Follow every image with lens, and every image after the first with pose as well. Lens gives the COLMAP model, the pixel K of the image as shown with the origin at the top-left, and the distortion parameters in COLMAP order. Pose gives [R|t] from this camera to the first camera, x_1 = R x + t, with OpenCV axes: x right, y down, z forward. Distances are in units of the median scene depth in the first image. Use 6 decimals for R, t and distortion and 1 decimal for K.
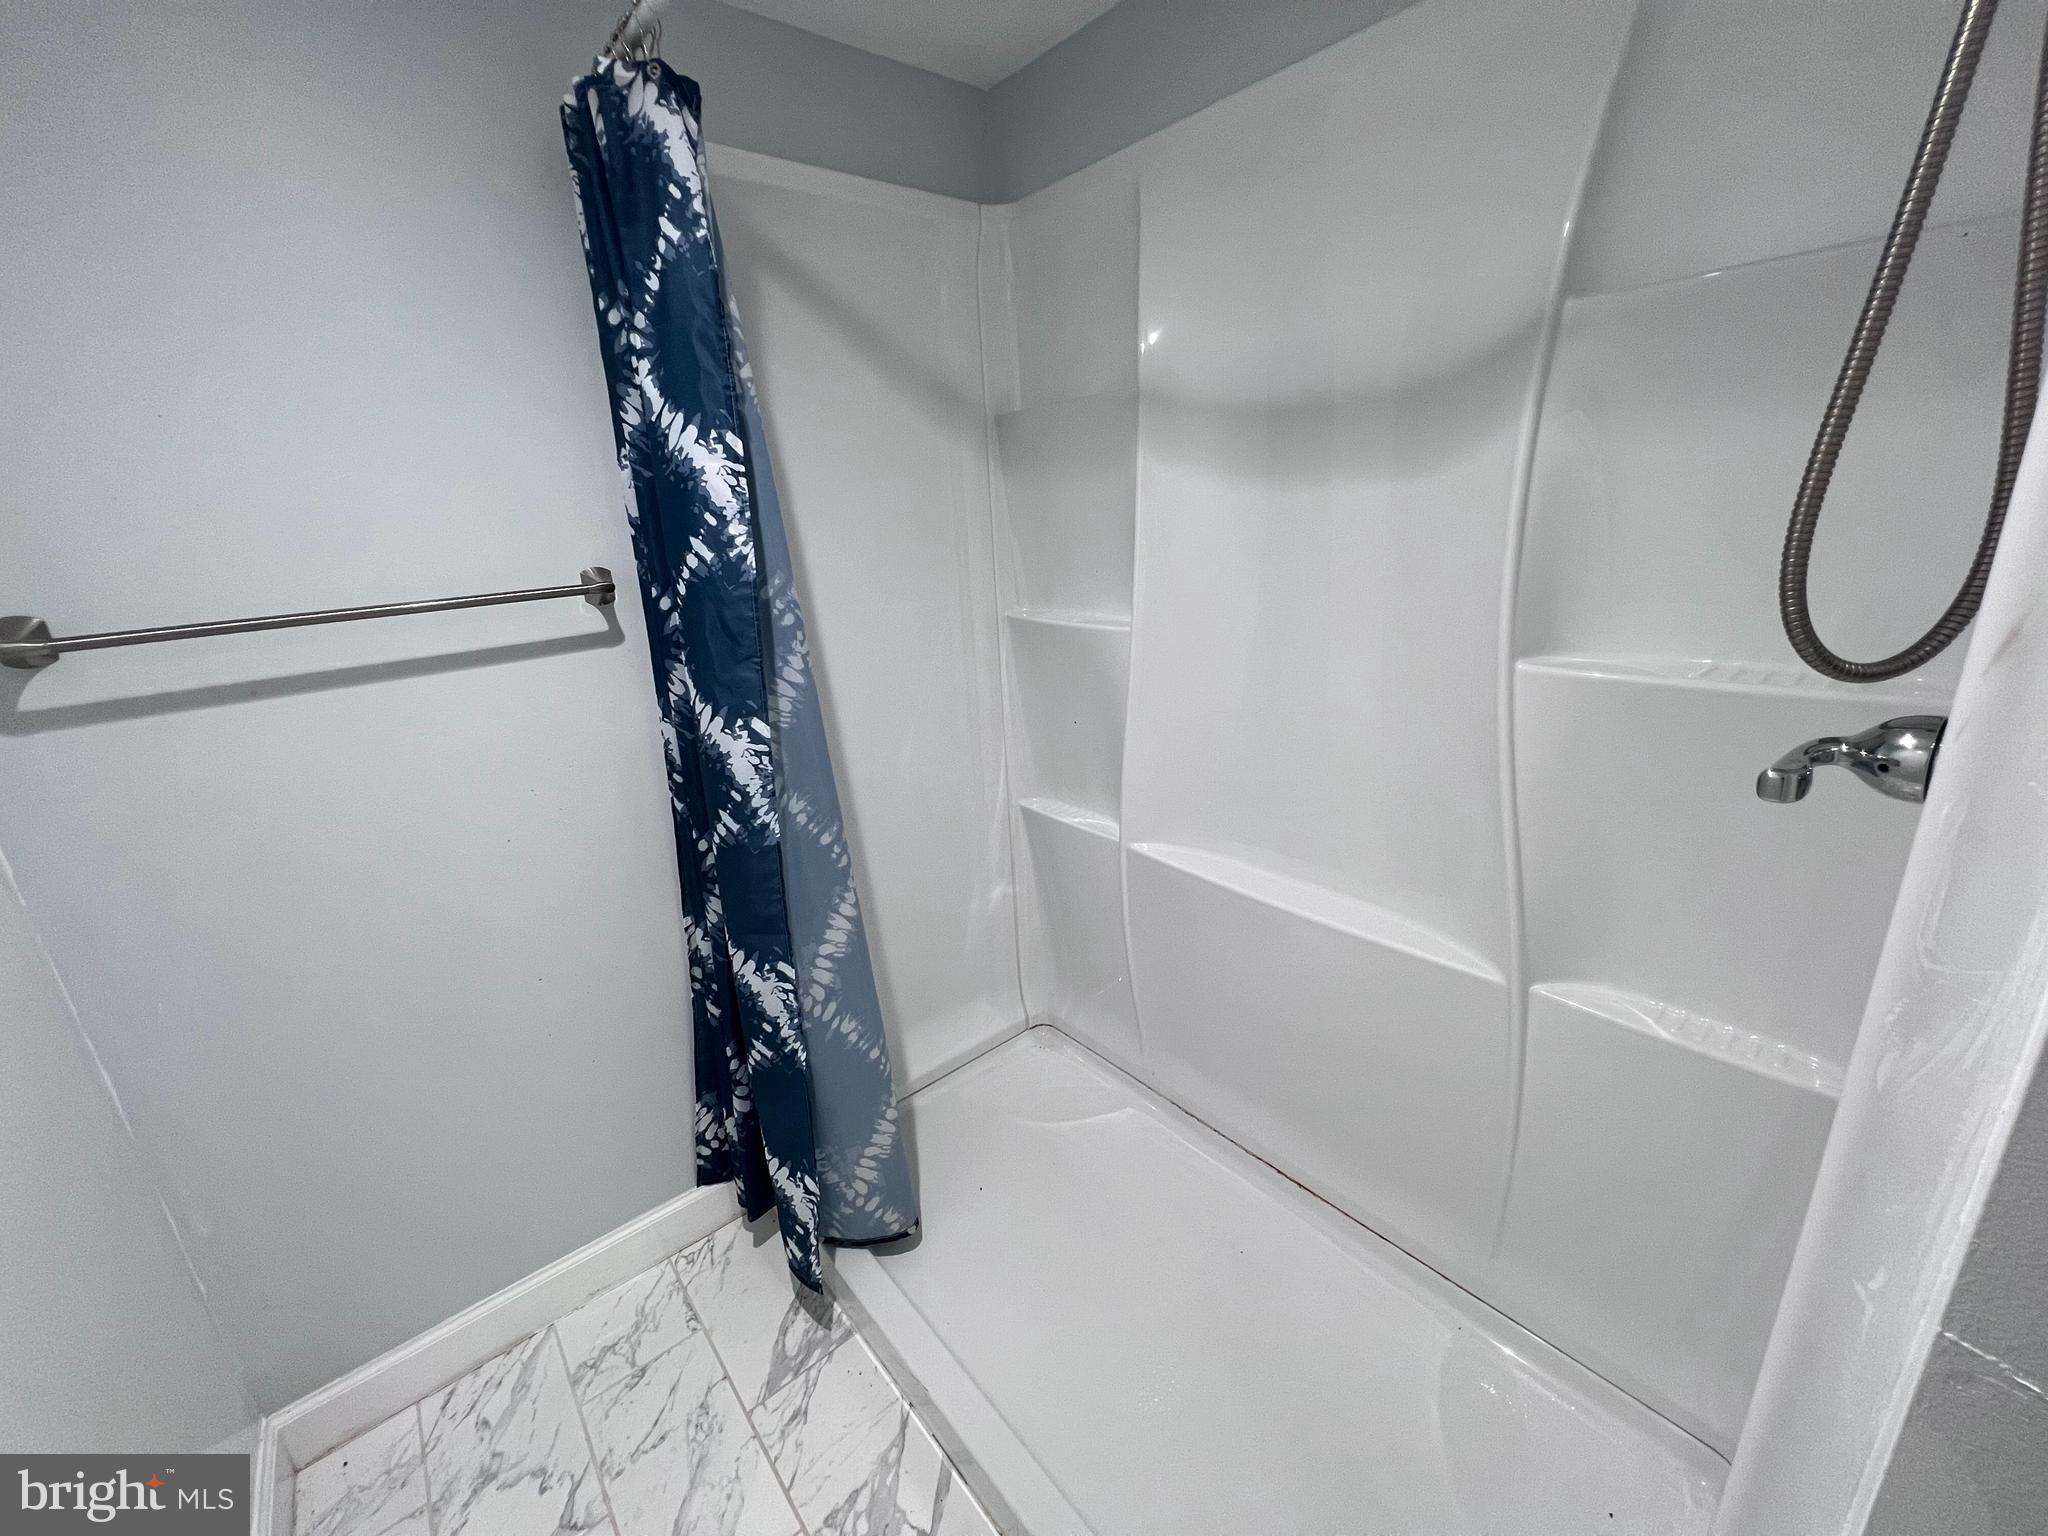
lens RADIAL K [[818.9, 0, 1017.7], [0, 818.9, 758.3], [0, 0, 1]] dist [-0.004411, 0.001844]
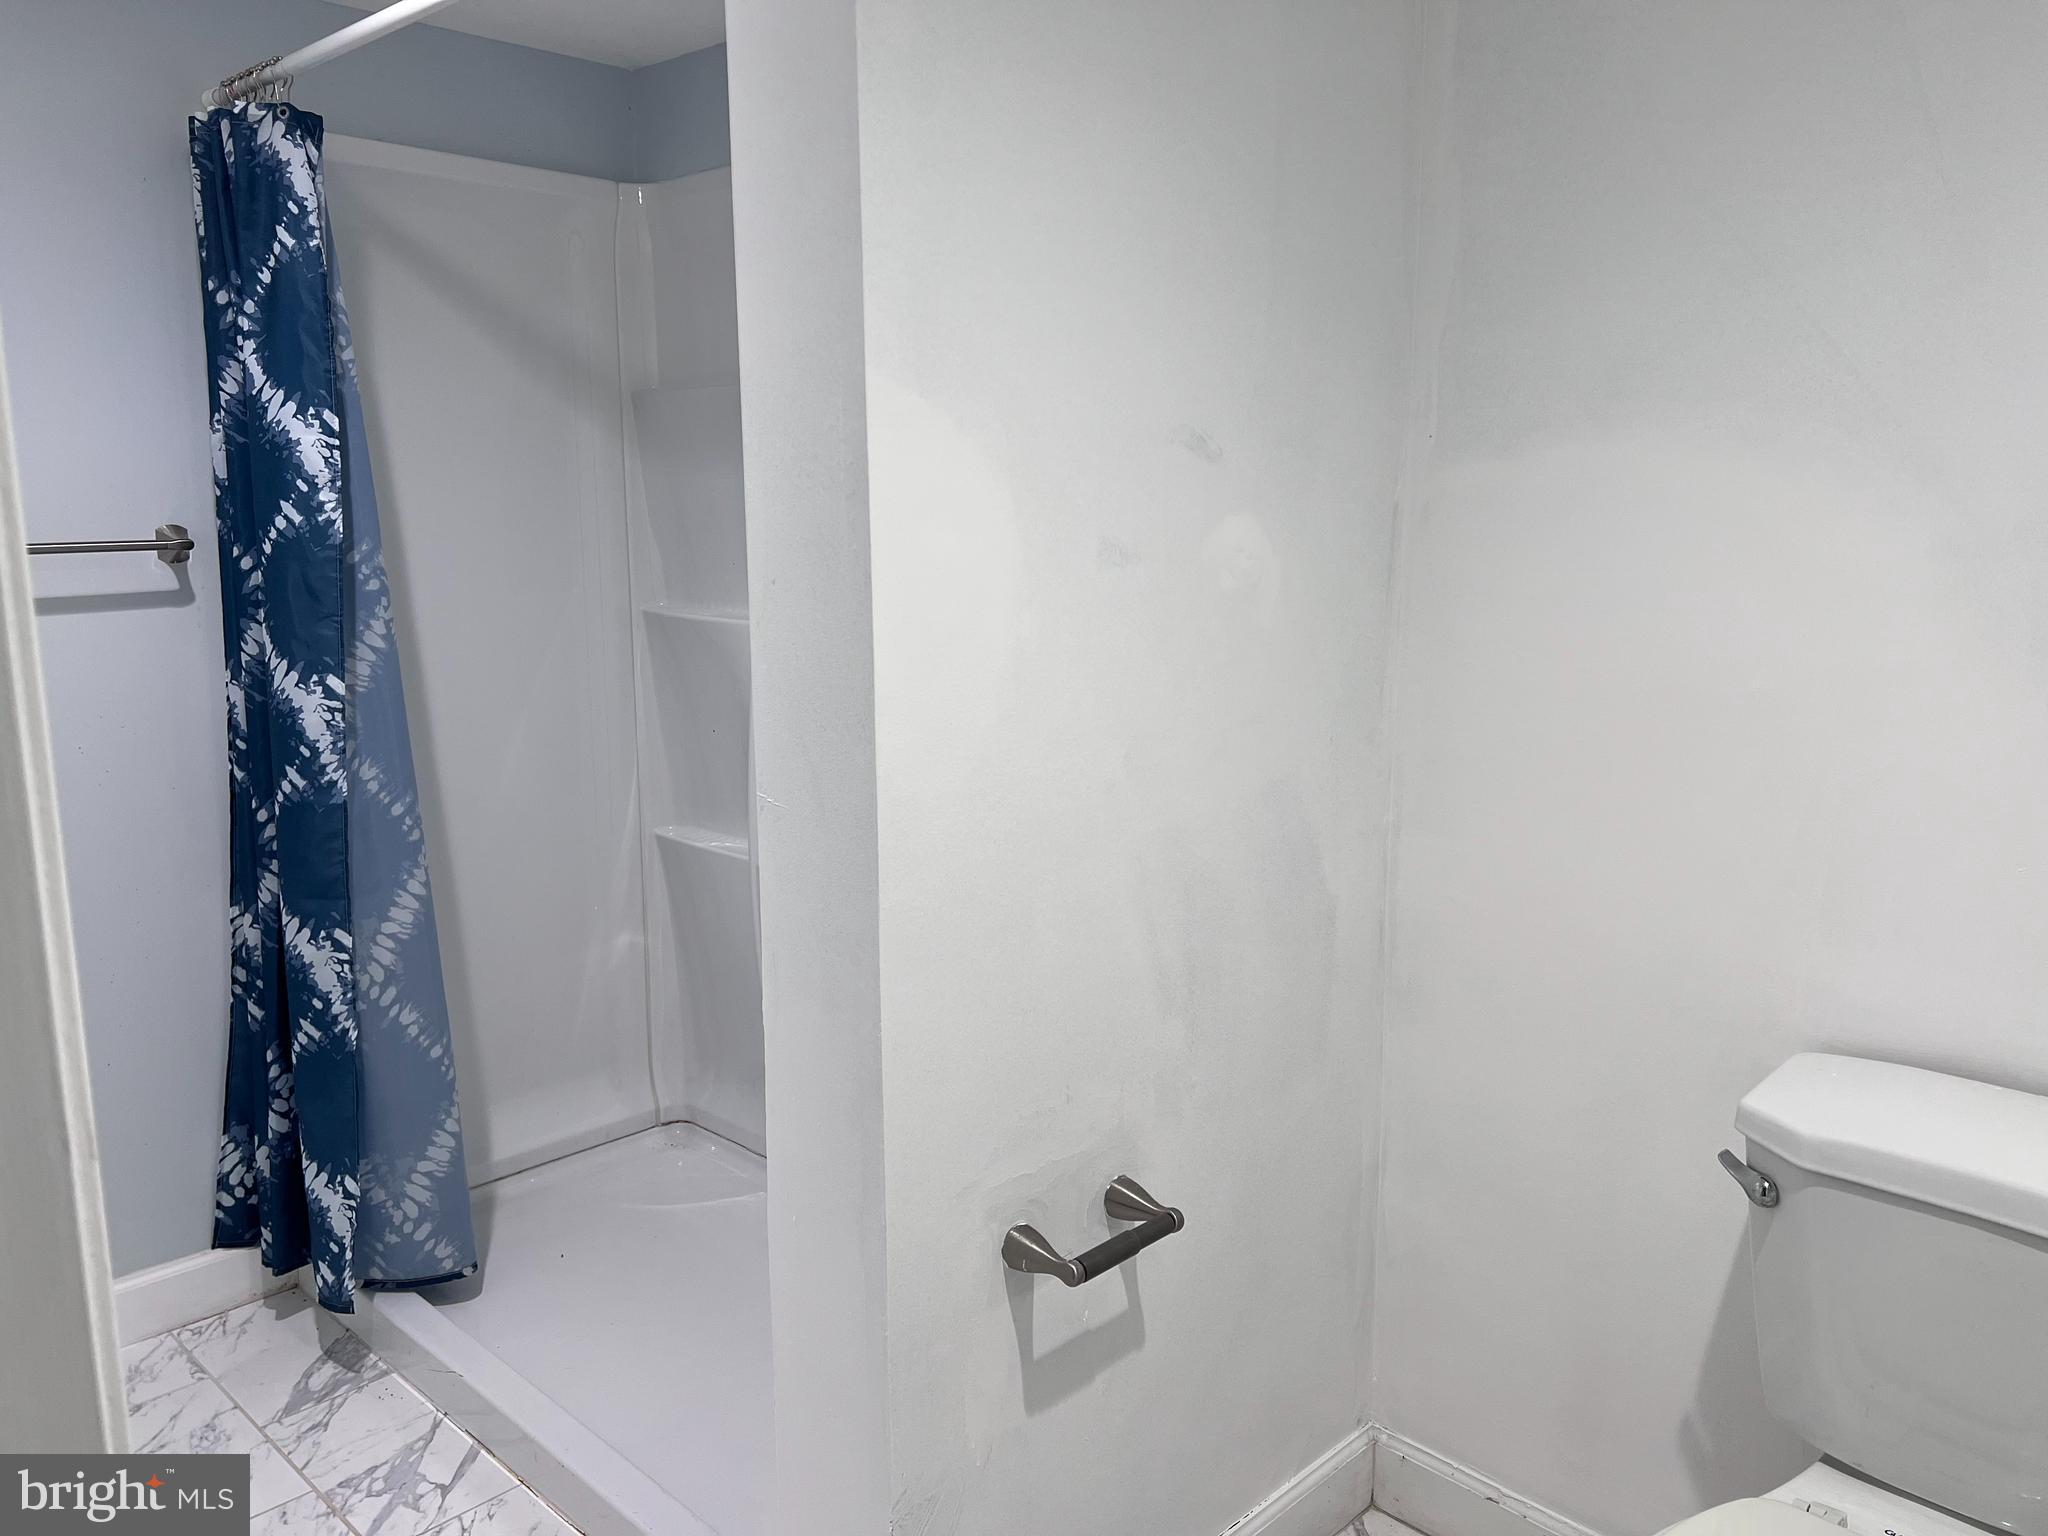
lens RADIAL K [[1535.6, 0, 1035.8], [0, 1535.6, 755.2], [0, 0, 1]] dist [0.039203, -0.043853]
pose [[0.992623, 0.037521, 0.115287, 0.299081], [-0.022796, 0.991707, -0.126482, 0.243842], [-0.119076, 0.122921, 0.985247, -0.889956]]
